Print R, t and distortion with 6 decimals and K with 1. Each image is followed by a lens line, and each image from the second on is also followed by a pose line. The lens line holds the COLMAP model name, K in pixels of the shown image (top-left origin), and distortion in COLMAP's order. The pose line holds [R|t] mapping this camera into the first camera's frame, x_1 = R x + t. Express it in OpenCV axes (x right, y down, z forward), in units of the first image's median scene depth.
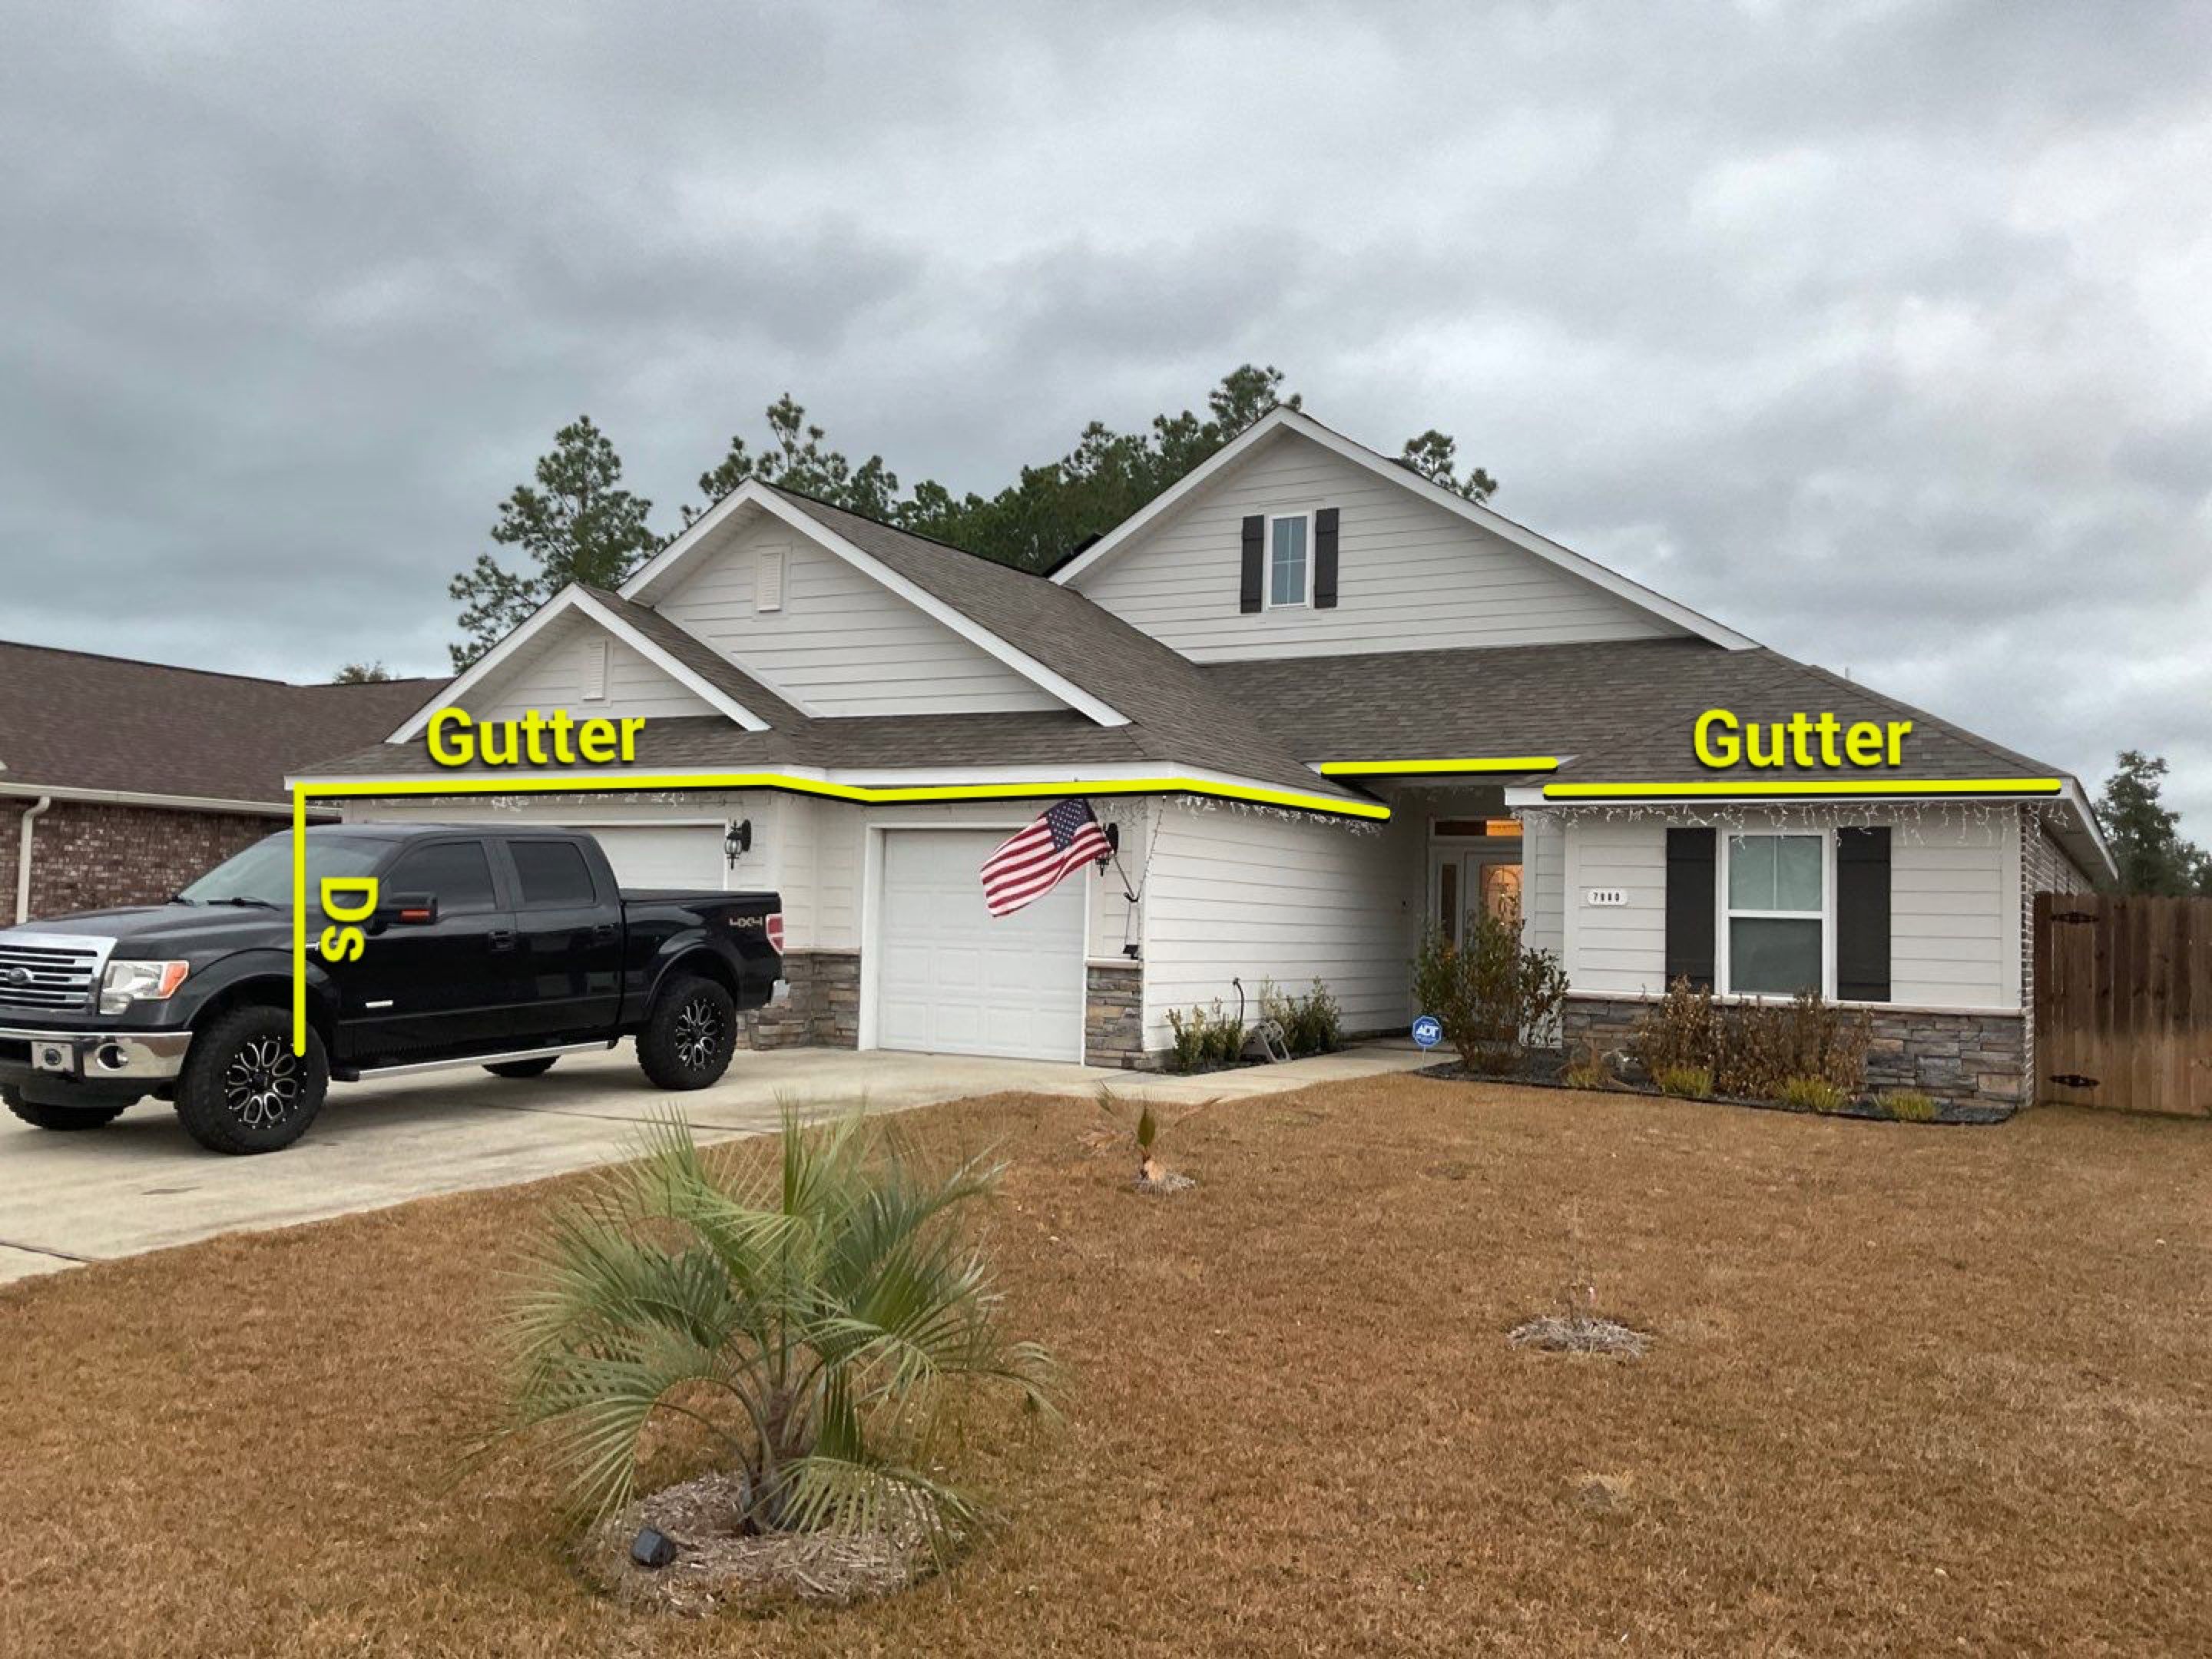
lens RADIAL K [[1680.6, 0, 1106.0], [0, 1680.6, 829.5], [0, 0, 1]] dist [-0.039391, -0.010334]
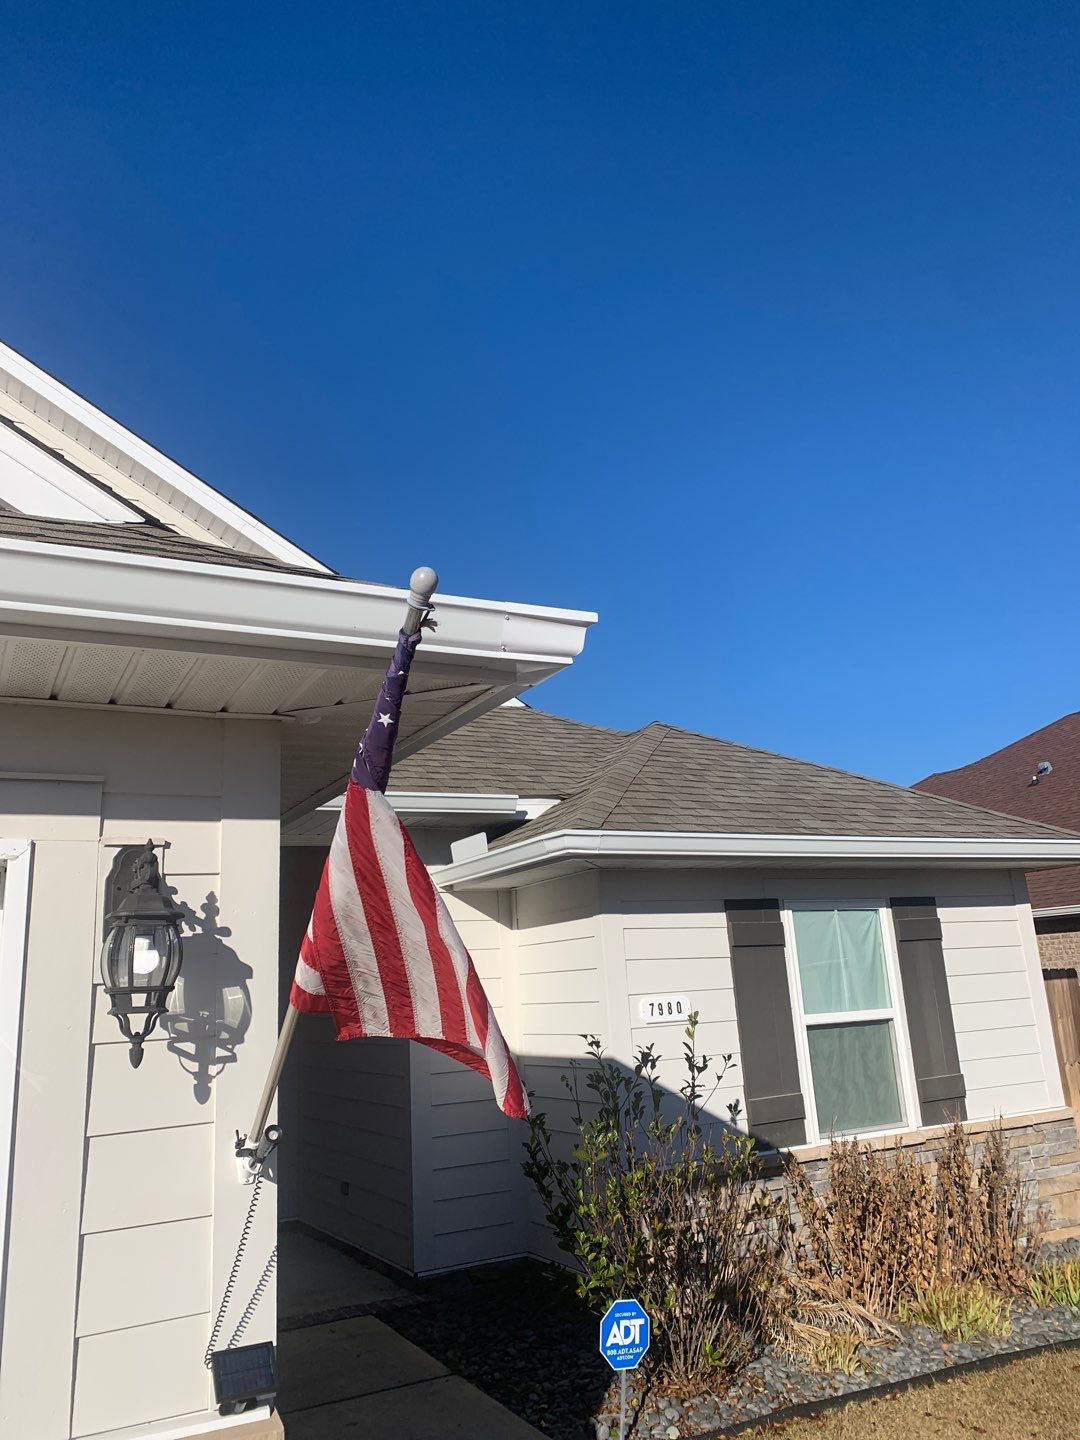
lens RADIAL K [[1138.1, 0, 537.8], [0, 1138.1, 648.2], [0, 0, 1]] dist [0.013063, 0.011441]
pose [[0.482301, 0.193023, 0.854475, -0.140126], [0.021751, 0.972483, -0.231958, 0.006046], [-0.875735, 0.130459, 0.464831, 0.867514]]
